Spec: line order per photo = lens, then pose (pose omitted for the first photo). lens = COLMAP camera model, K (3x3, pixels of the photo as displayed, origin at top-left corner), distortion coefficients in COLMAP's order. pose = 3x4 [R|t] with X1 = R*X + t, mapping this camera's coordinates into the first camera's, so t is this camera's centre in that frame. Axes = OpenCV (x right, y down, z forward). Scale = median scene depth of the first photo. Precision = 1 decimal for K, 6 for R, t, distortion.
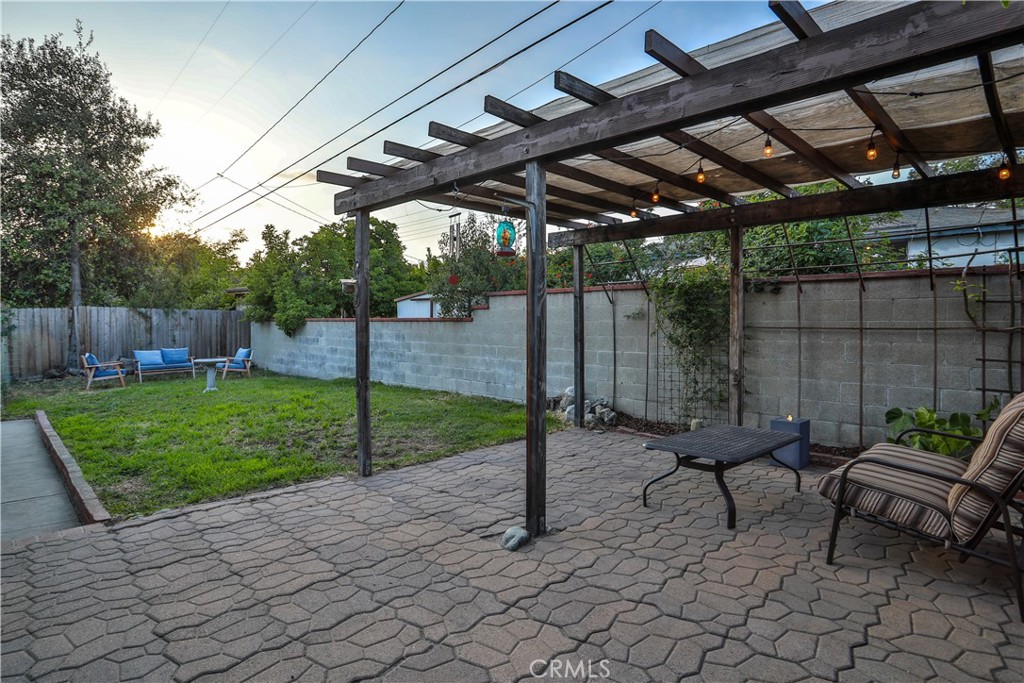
lens RADIAL K [[528.8, 0, 510.9], [0, 528.8, 334.2], [0, 0, 1]] dist [0.000328, 0.001324]
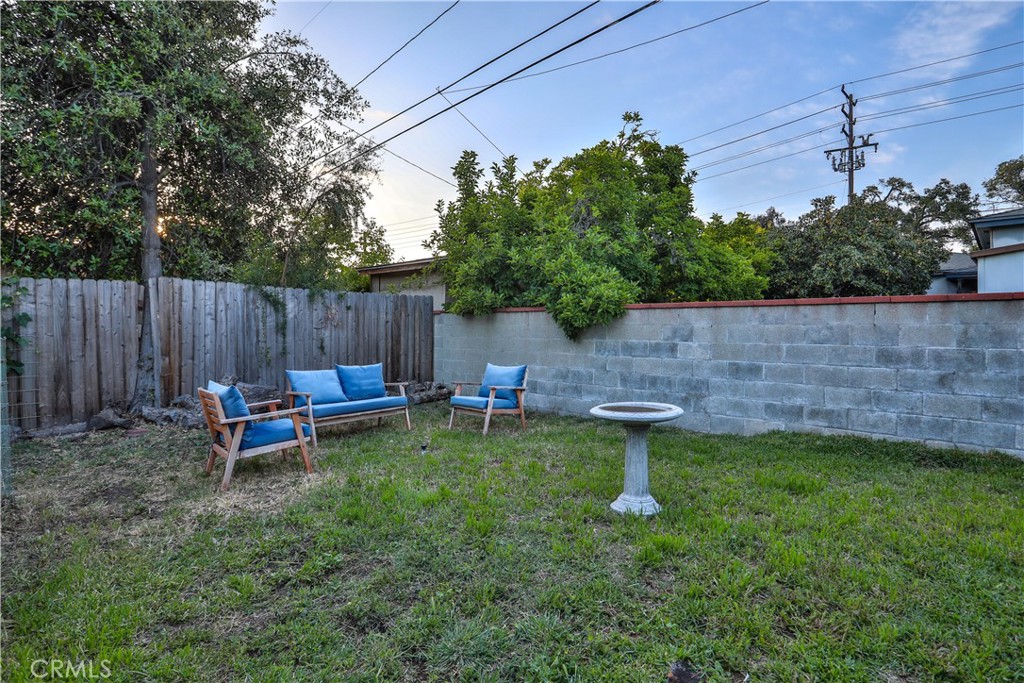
lens RADIAL K [[490.8, 0, 513.0], [0, 490.8, 335.2], [0, 0, 1]] dist [-0.021823, 0.001304]
pose [[0.998740, 0.002447, 0.050125, -0.516258], [-0.002061, 0.999968, -0.007749, 0.002800], [-0.050142, 0.007636, 0.998713, 0.541204]]
